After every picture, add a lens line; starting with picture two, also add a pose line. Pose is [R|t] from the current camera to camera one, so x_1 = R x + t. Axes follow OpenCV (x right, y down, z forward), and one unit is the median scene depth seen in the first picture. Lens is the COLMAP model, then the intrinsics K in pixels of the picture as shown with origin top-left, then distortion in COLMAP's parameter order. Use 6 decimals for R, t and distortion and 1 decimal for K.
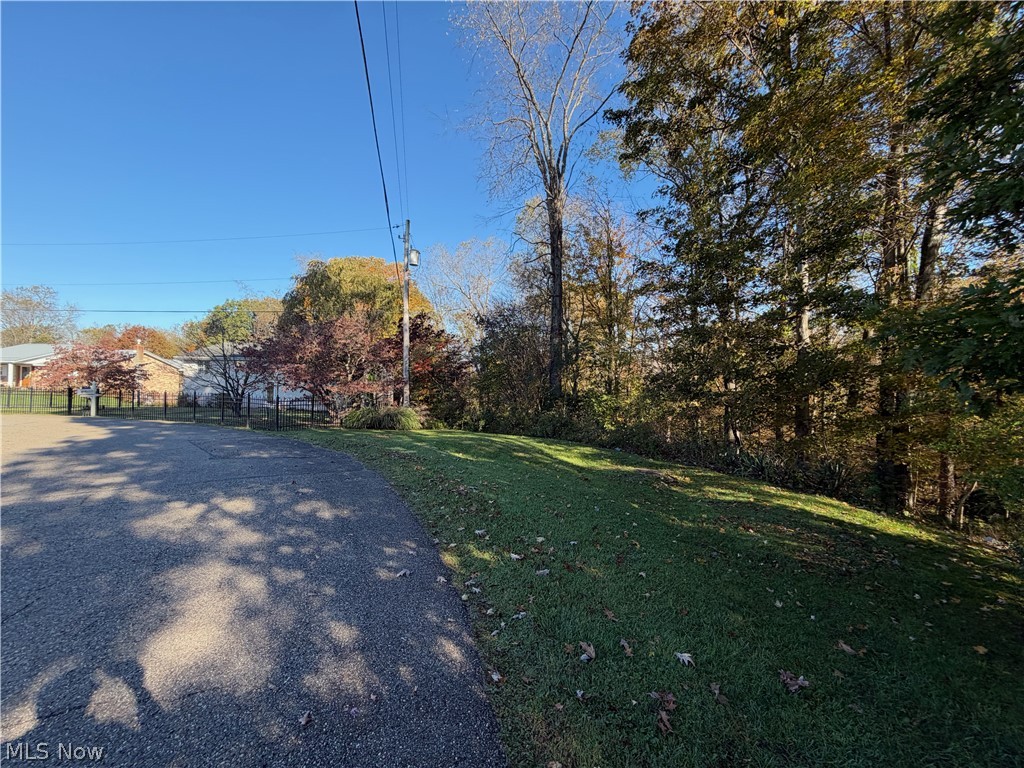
lens RADIAL K [[408.0, 0, 512.0], [0, 408.0, 384.0], [0, 0, 1]] dist [-0.002673, -0.000266]
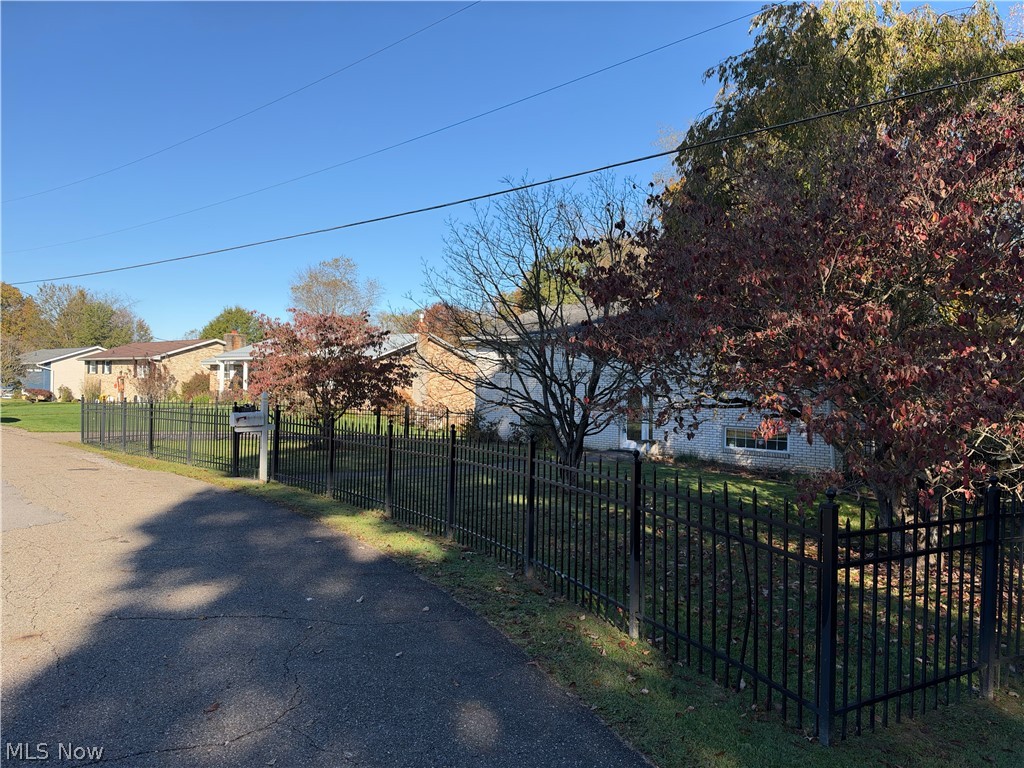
lens RADIAL K [[732.2, 0, 512.0], [0, 732.2, 384.0], [0, 0, 1]] dist [0.089110, -0.168585]
pose [[0.787444, -0.007150, -0.616345, -0.288863], [0.002709, 0.999963, -0.008138, -0.005063], [0.616380, 0.004739, 0.787435, 0.418690]]
